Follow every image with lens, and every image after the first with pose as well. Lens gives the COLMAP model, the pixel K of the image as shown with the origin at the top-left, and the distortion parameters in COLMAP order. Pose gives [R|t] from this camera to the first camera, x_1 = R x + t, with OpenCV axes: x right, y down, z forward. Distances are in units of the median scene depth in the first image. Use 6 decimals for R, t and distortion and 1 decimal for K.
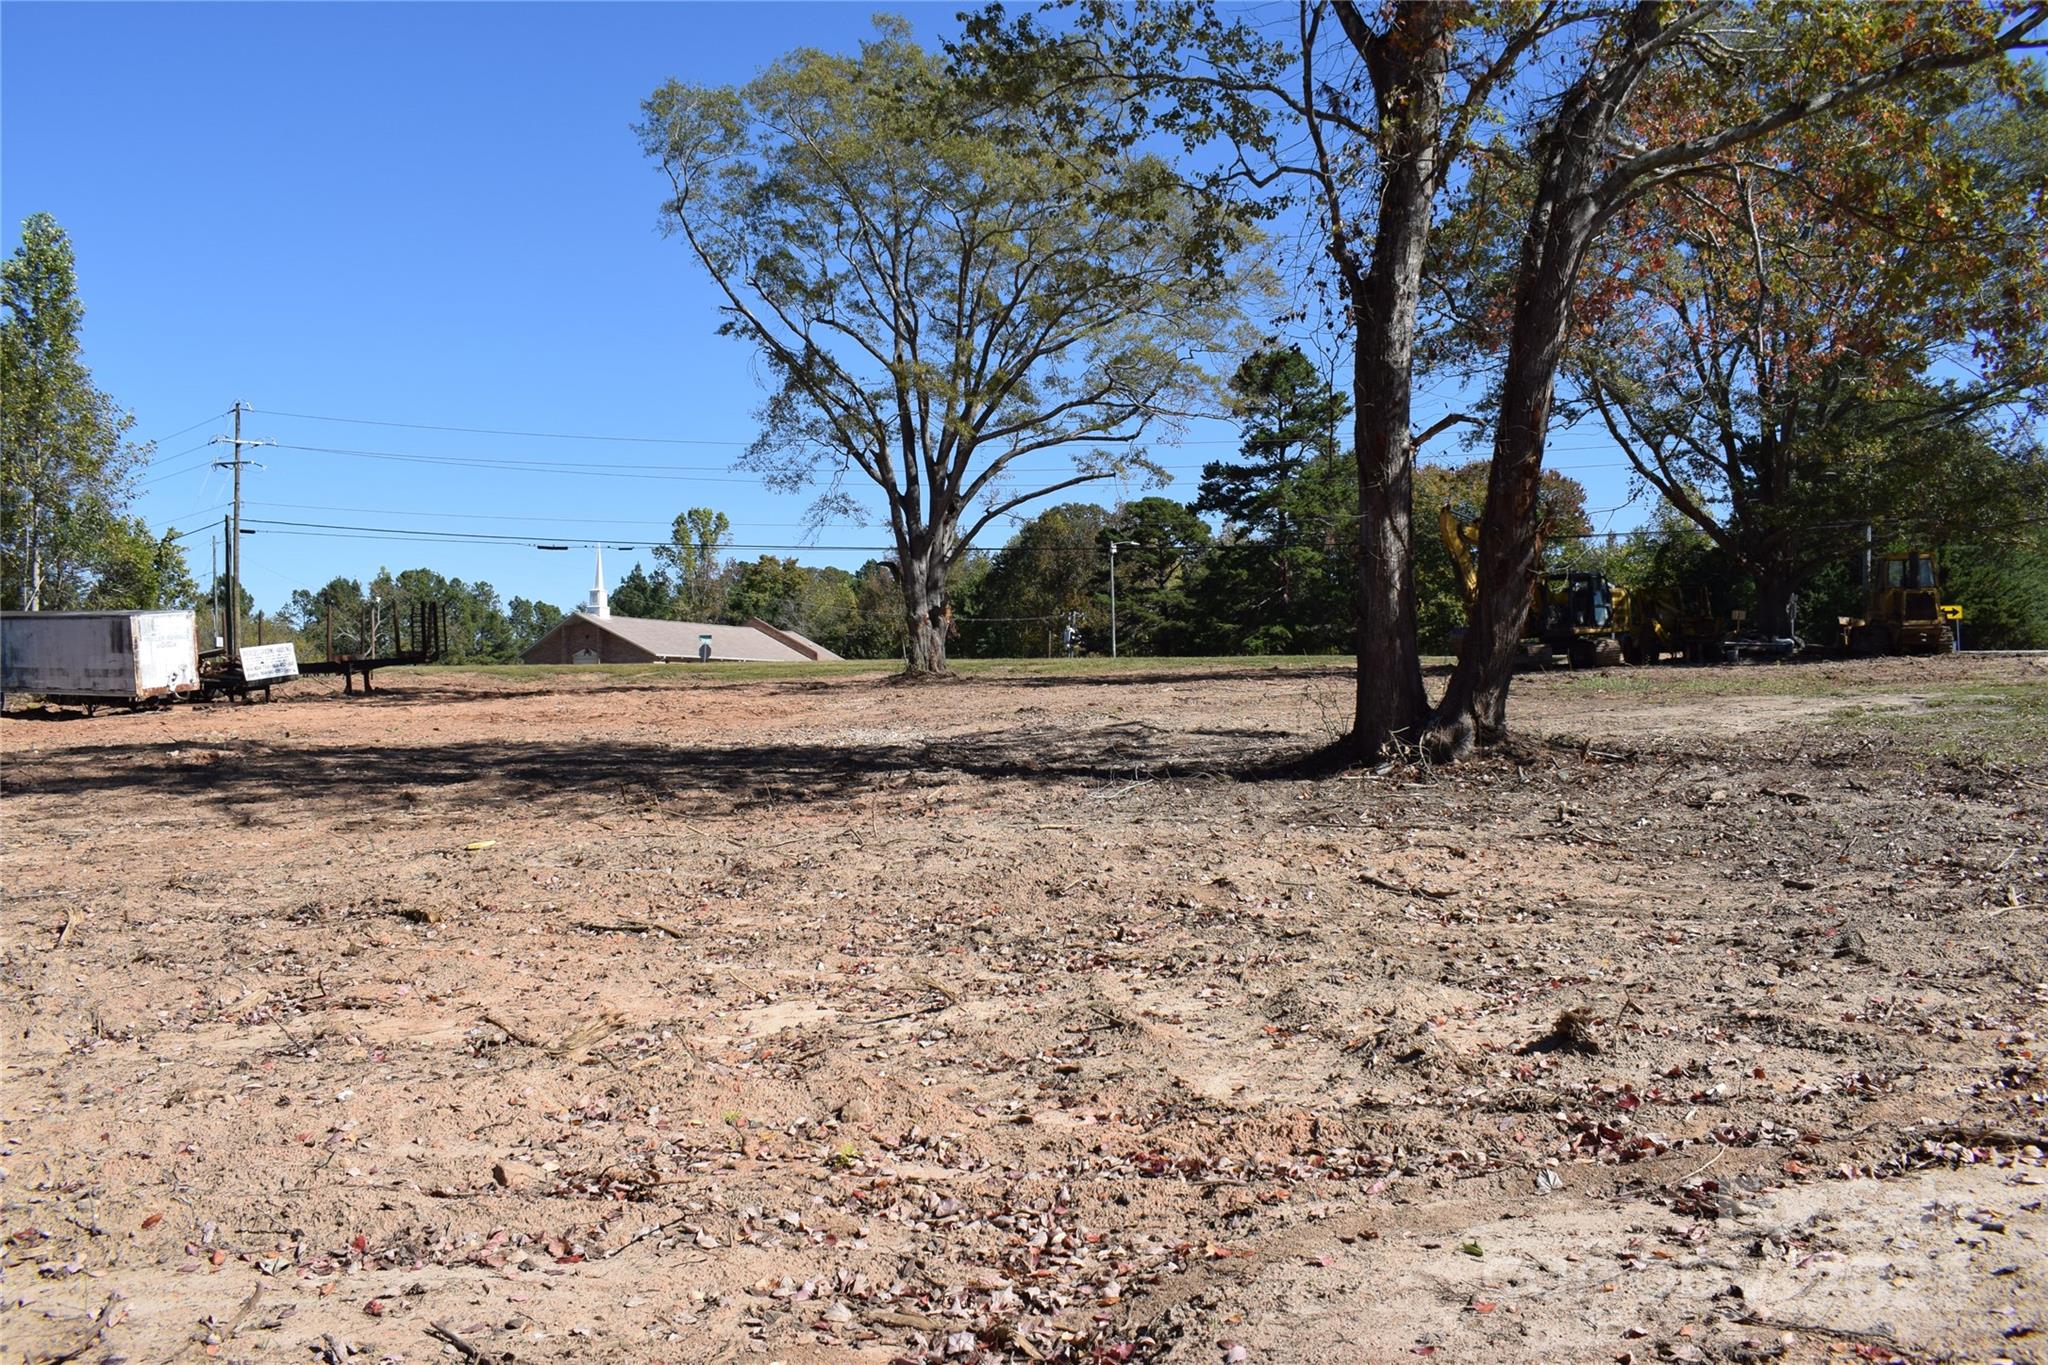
lens RADIAL K [[1608.2, 0, 1012.5], [0, 1608.2, 691.1], [0, 0, 1]] dist [-0.096699, 0.011821]
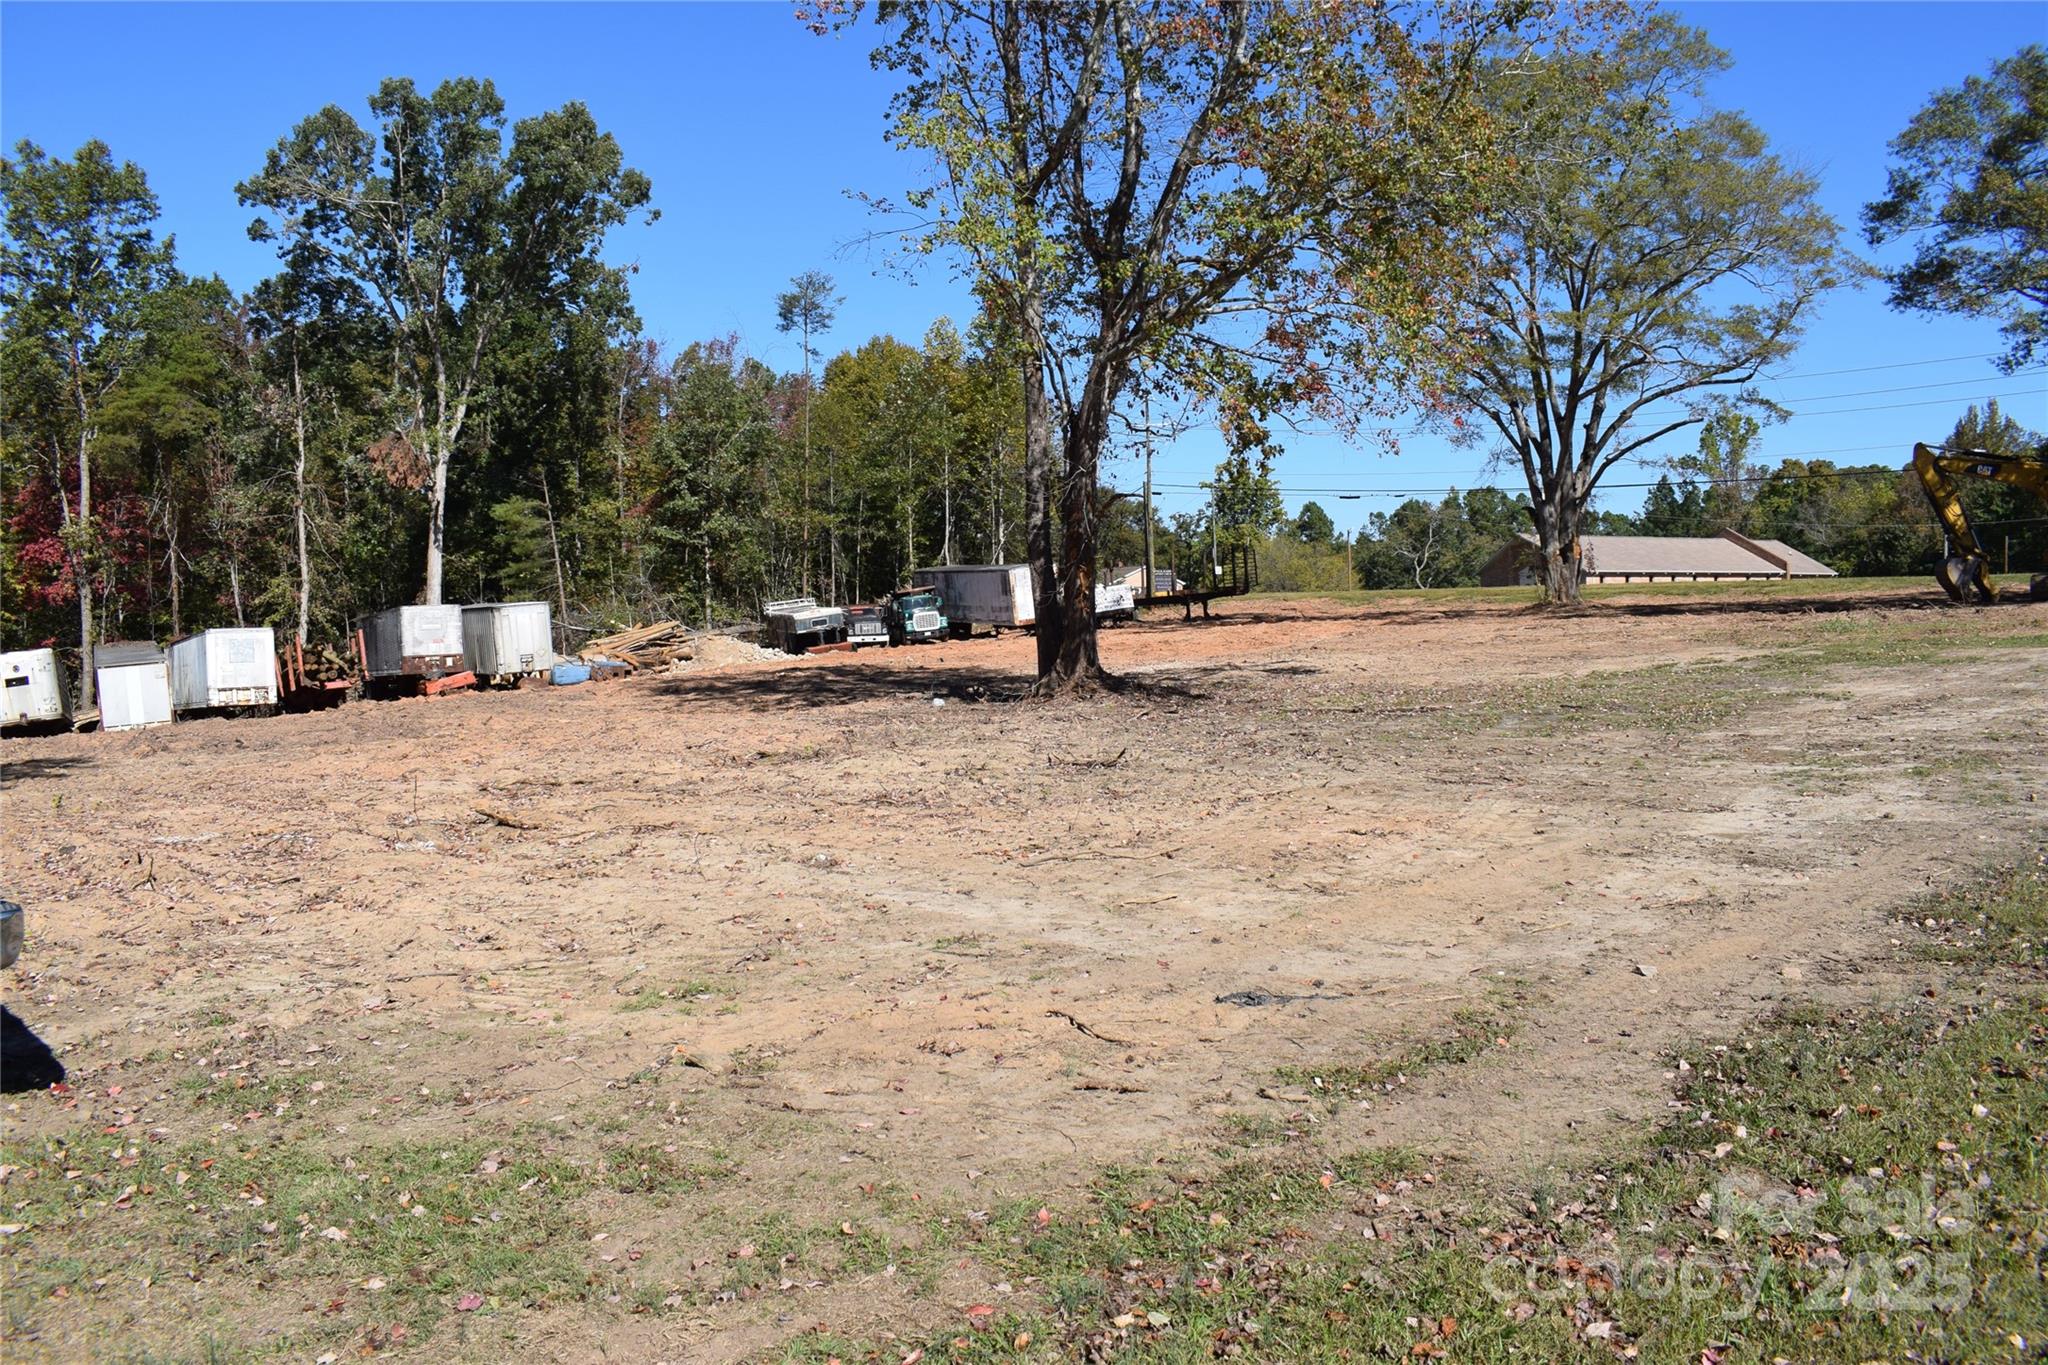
lens RADIAL K [[1608.2, 0, 1017.4], [0, 1608.2, 682.4], [0, 0, 1]] dist [-0.096699, 0.011821]
pose [[0.755785, 0.019036, -0.654543, 0.383206], [0.018047, 0.998592, 0.049880, -0.016871], [0.654571, -0.049511, 0.754378, -0.113526]]
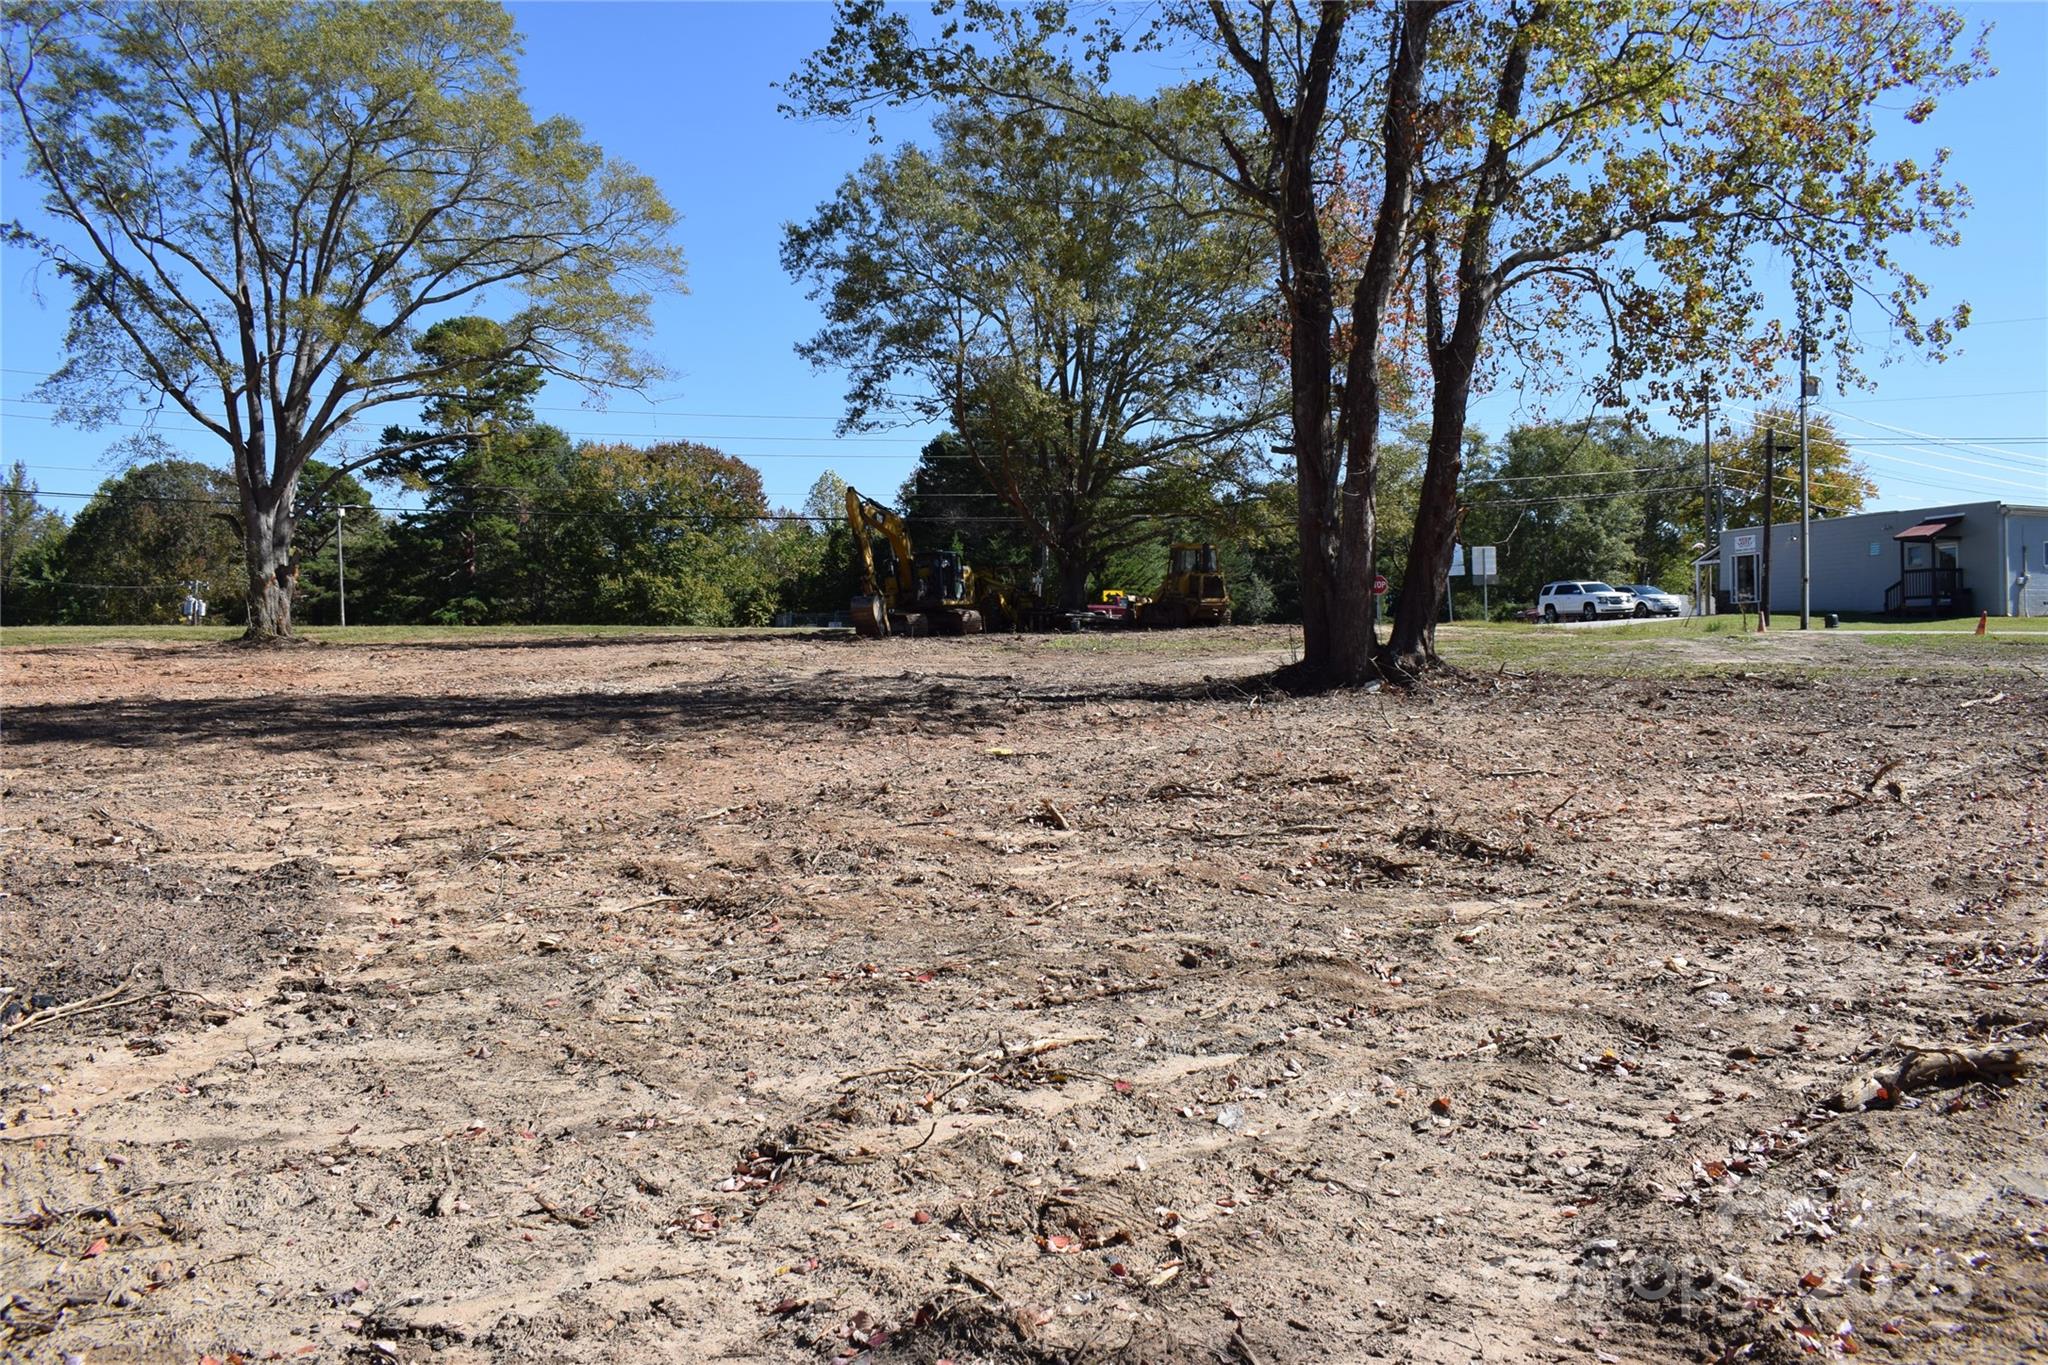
lens RADIAL K [[1608.2, 0, 1013.5], [0, 1608.2, 677.4], [0, 0, 1]] dist [-0.096699, 0.011821]
pose [[0.826867, -0.004543, 0.562379, -0.199286], [0.002719, 0.999988, 0.004080, 0.008576], [-0.562391, -0.001844, 0.826869, 0.020421]]
